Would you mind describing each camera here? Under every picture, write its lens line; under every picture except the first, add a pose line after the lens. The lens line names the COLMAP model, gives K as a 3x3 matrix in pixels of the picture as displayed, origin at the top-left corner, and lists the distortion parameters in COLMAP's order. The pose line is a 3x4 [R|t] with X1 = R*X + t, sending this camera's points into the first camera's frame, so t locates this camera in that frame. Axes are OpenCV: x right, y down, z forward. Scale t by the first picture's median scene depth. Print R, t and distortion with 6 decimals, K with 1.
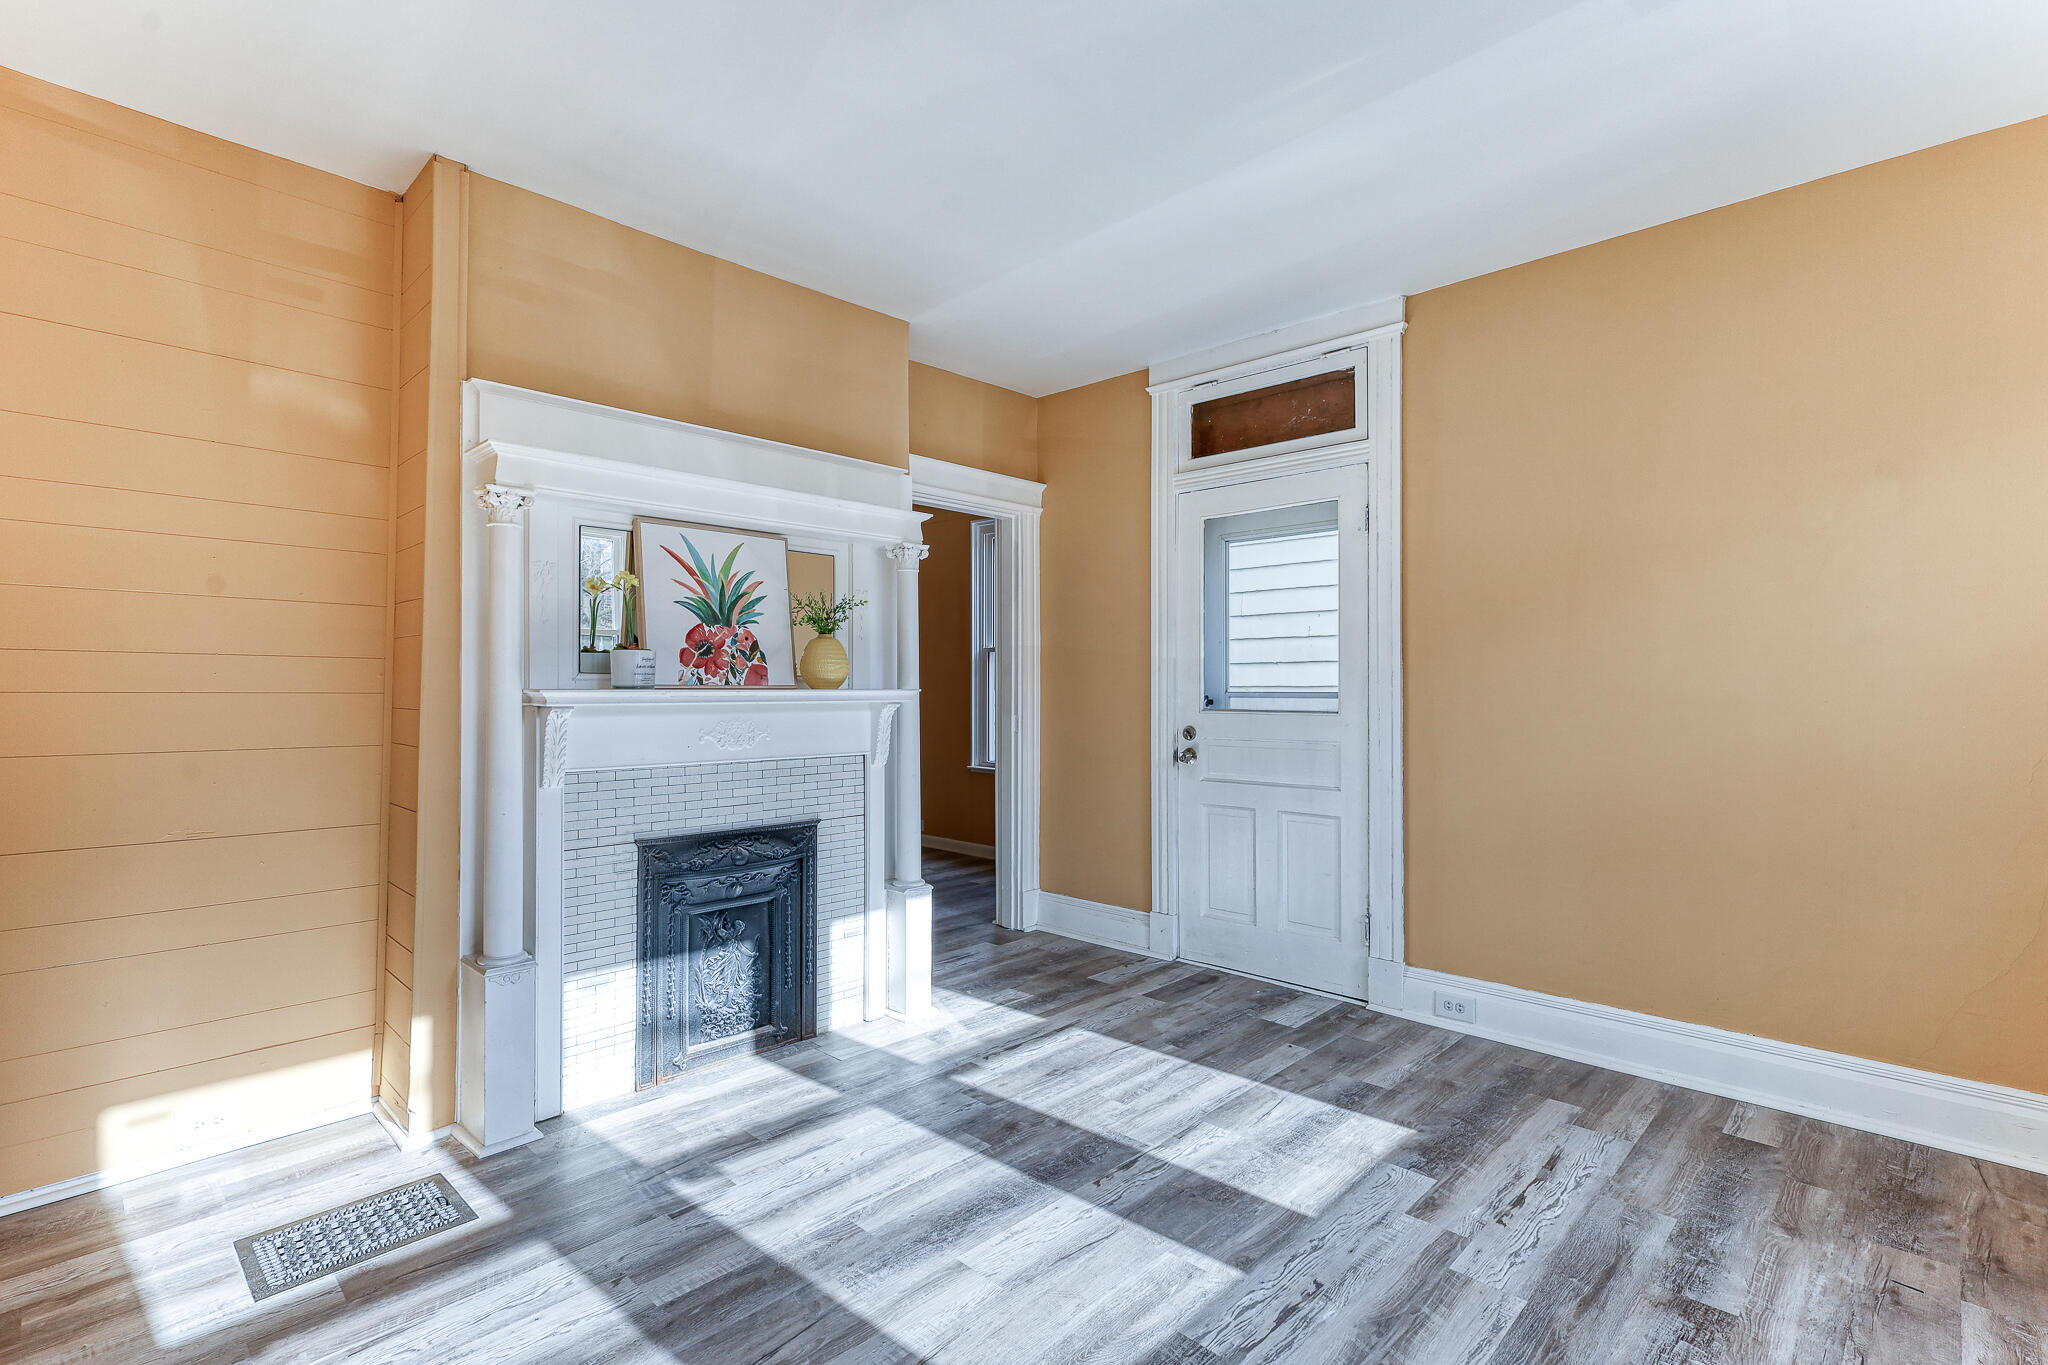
lens RADIAL K [[956.8, 0, 1008.7], [0, 956.8, 692.1], [0, 0, 1]] dist [0.000875, 0.002097]
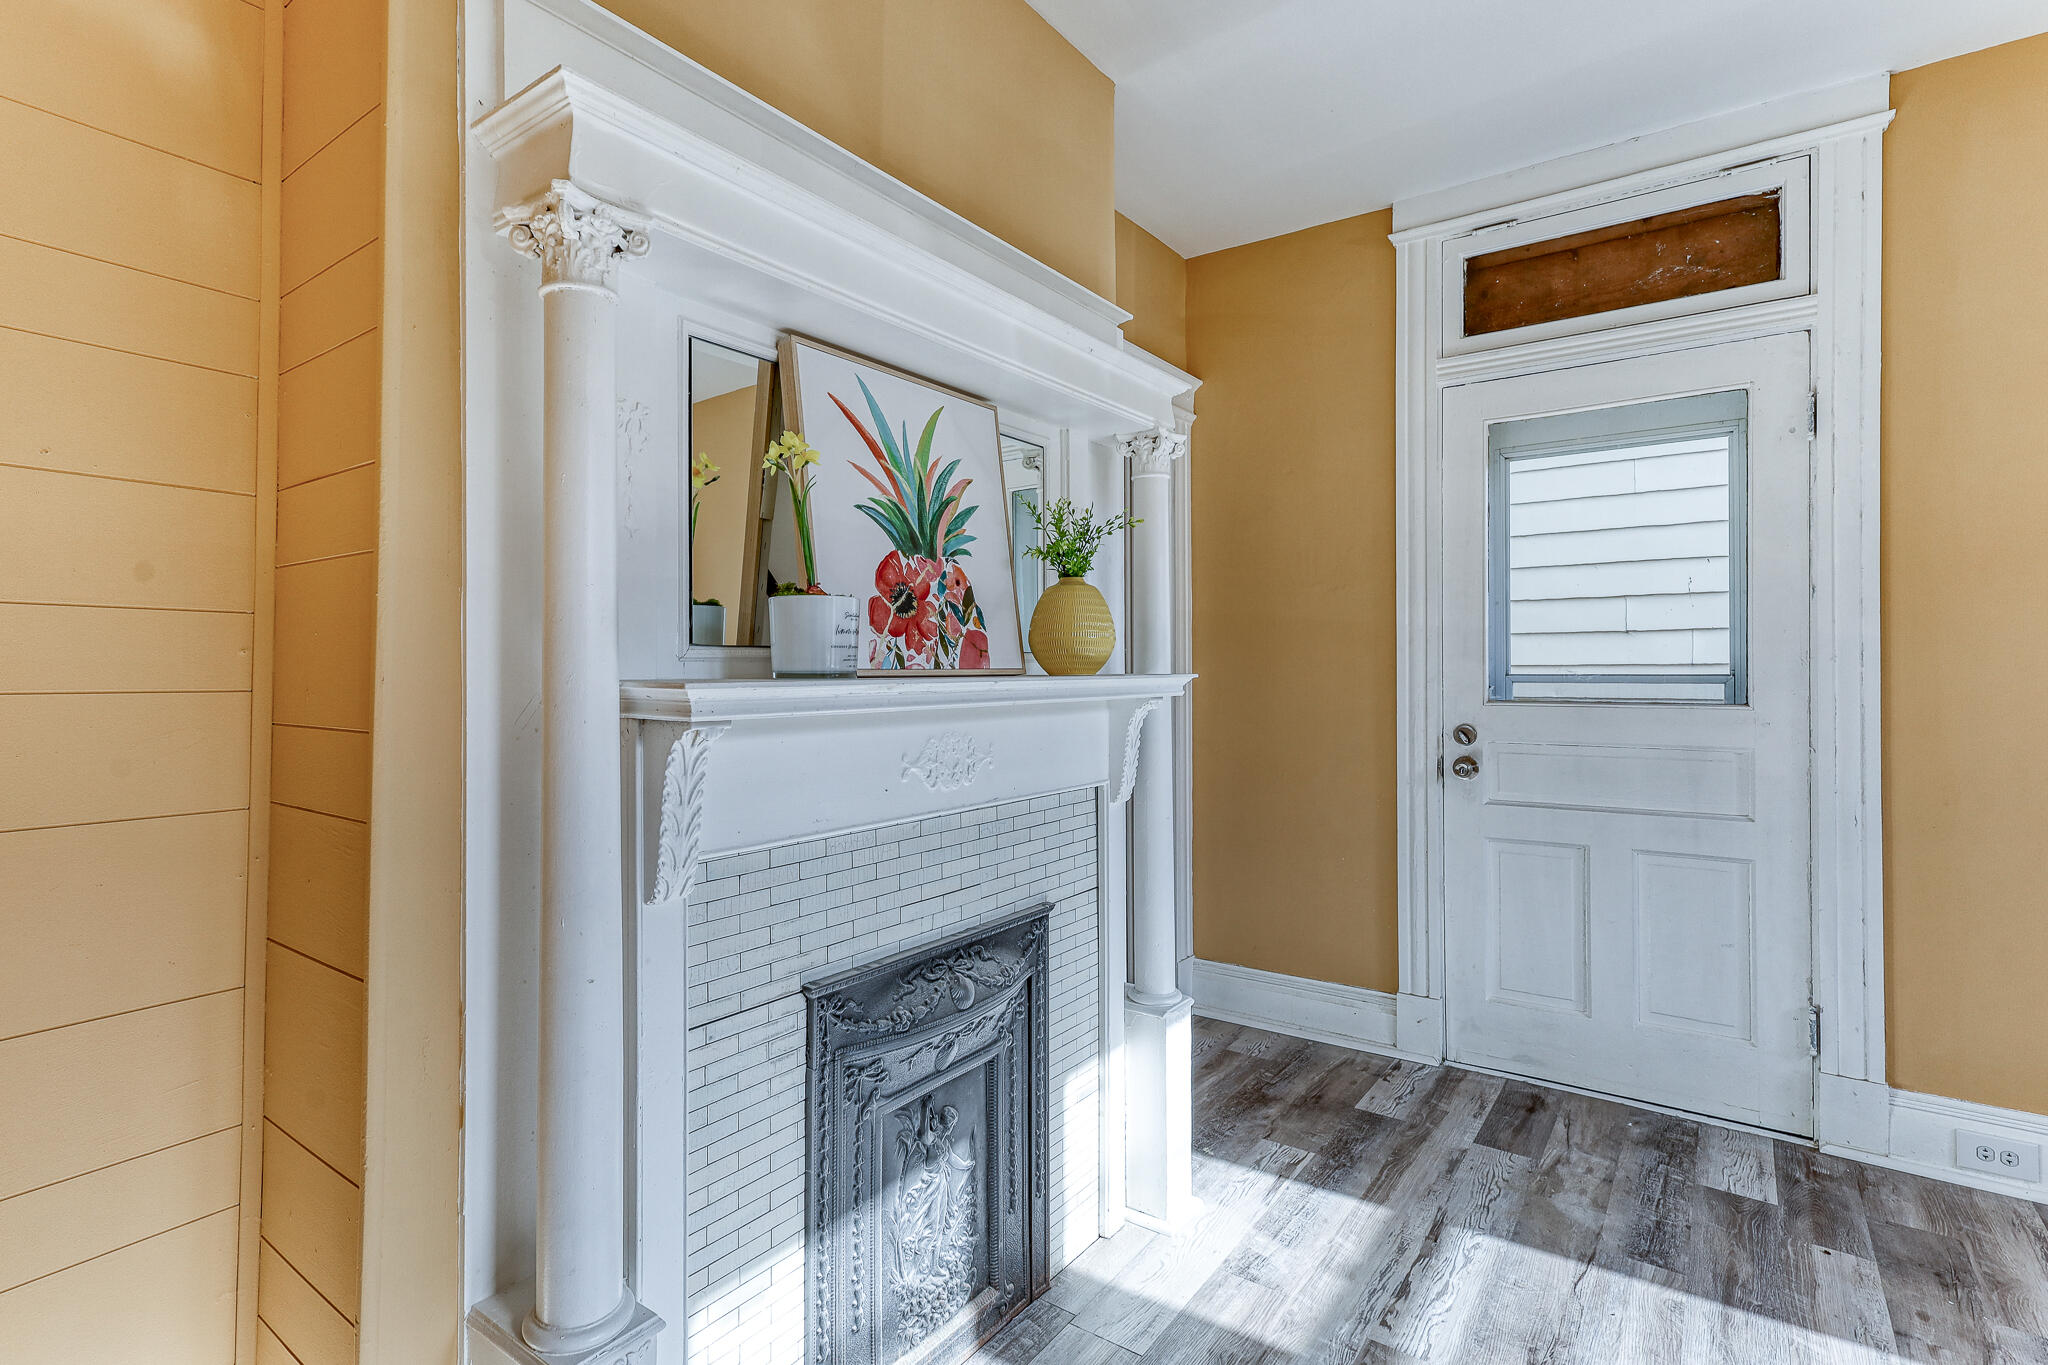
lens RADIAL K [[995.2, 0, 971.7], [0, 995.2, 672.9], [0, 0, 1]] dist [0.003839, 0.001935]
pose [[0.991789, -0.005793, 0.127751, -0.342984], [0.005858, 0.999983, -0.000130, -0.004963], [-0.127748, 0.000878, 0.991806, 0.449214]]
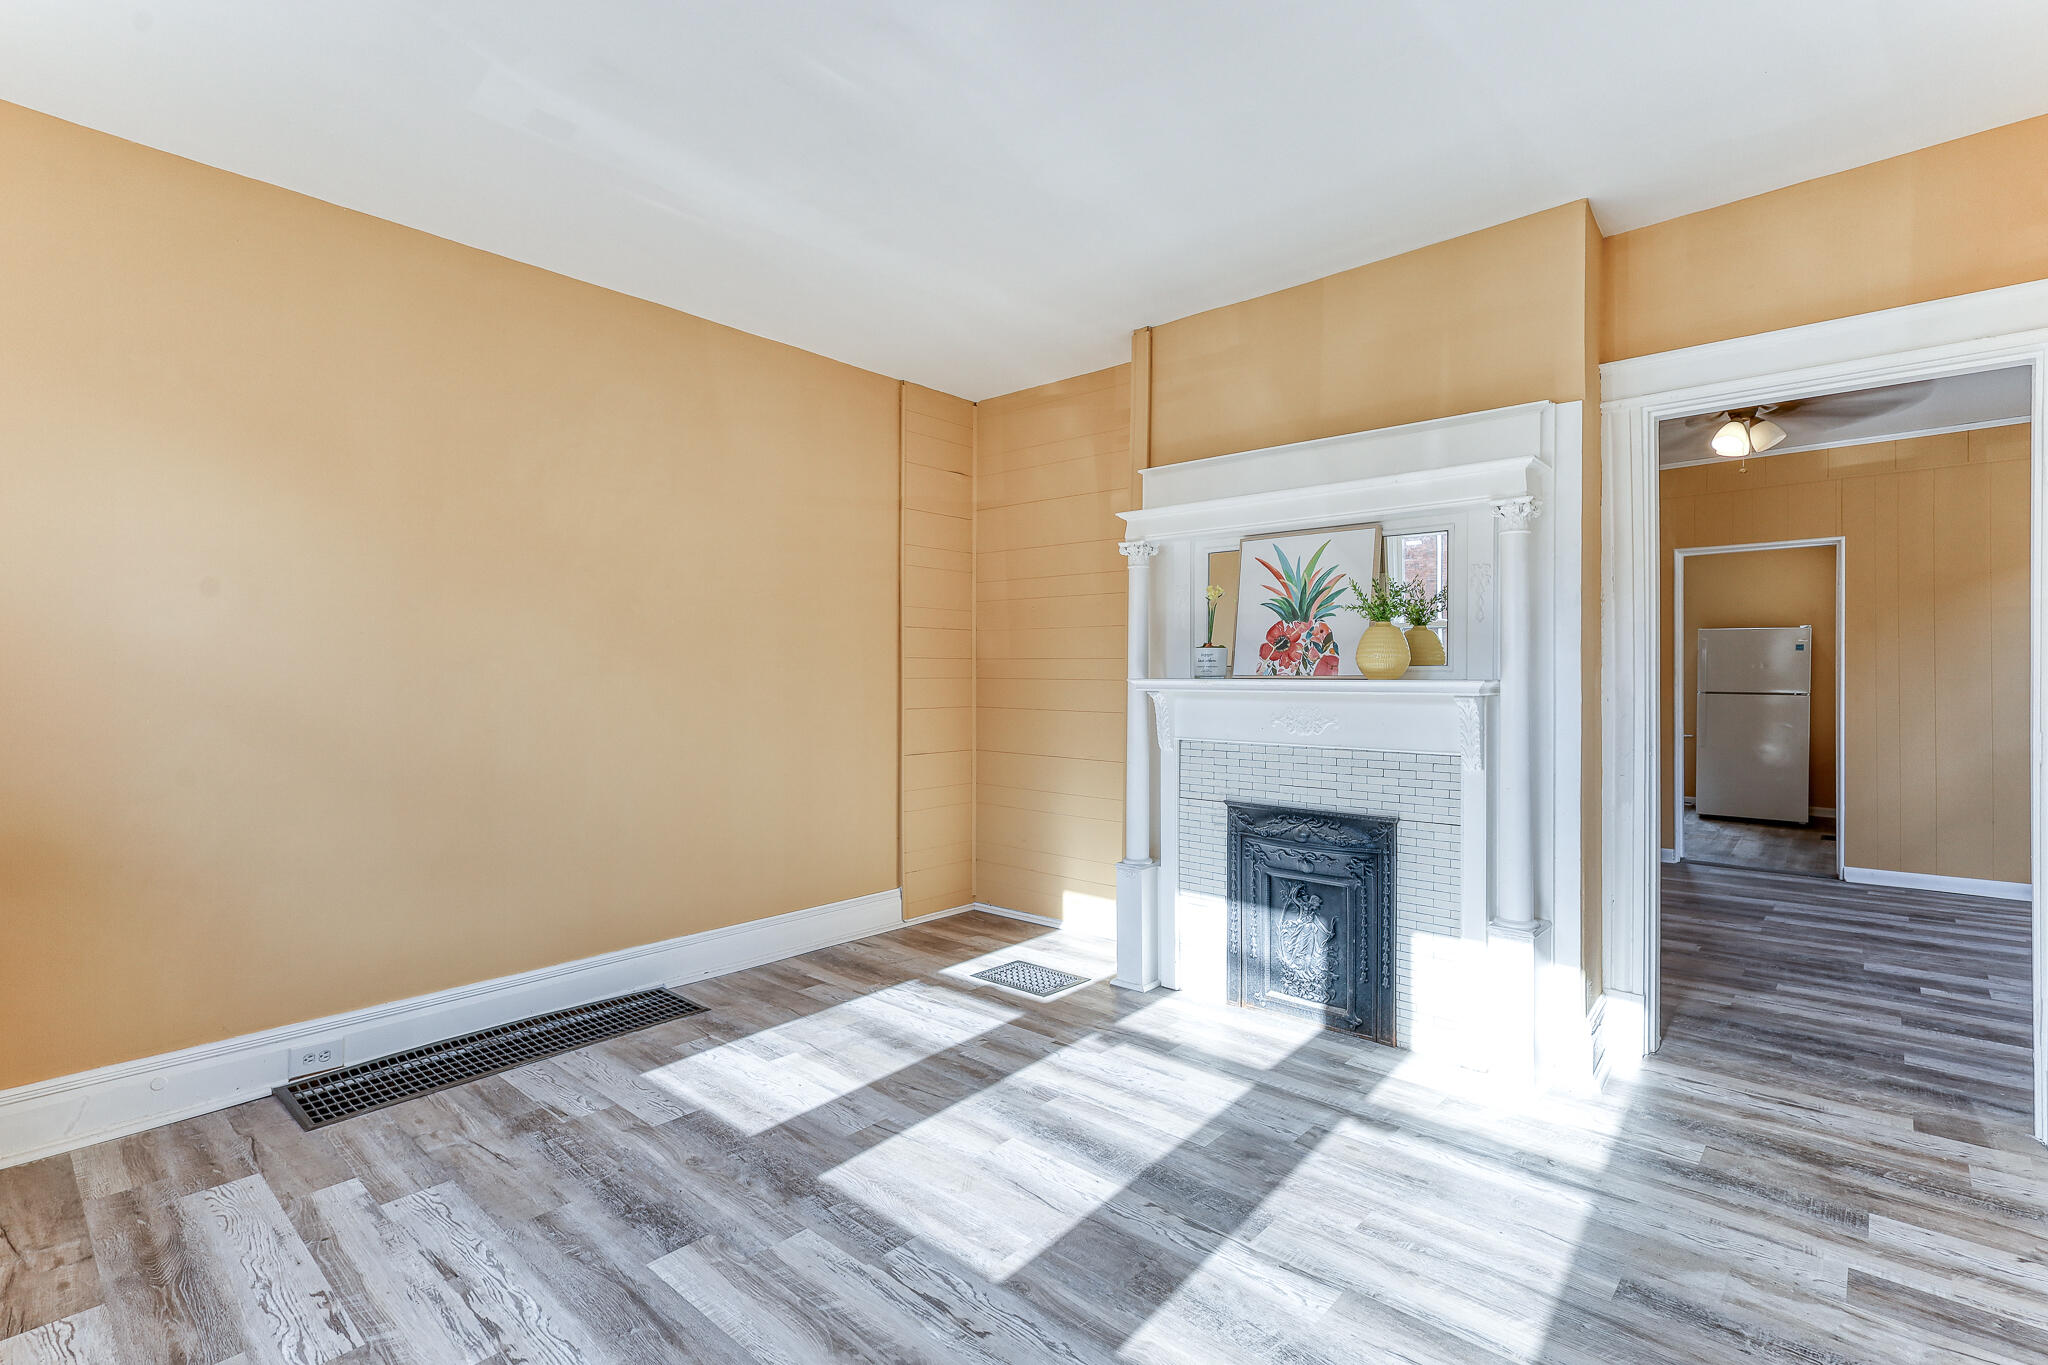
lens RADIAL K [[956.8, 0, 1007.4], [0, 956.8, 680.4], [0, 0, 1]] dist [0.000875, 0.002097]
pose [[0.034334, 0.007968, -0.999379, 0.780961], [-0.007327, 0.999943, 0.007721, -0.007641], [0.999384, 0.007058, 0.034390, 0.626411]]
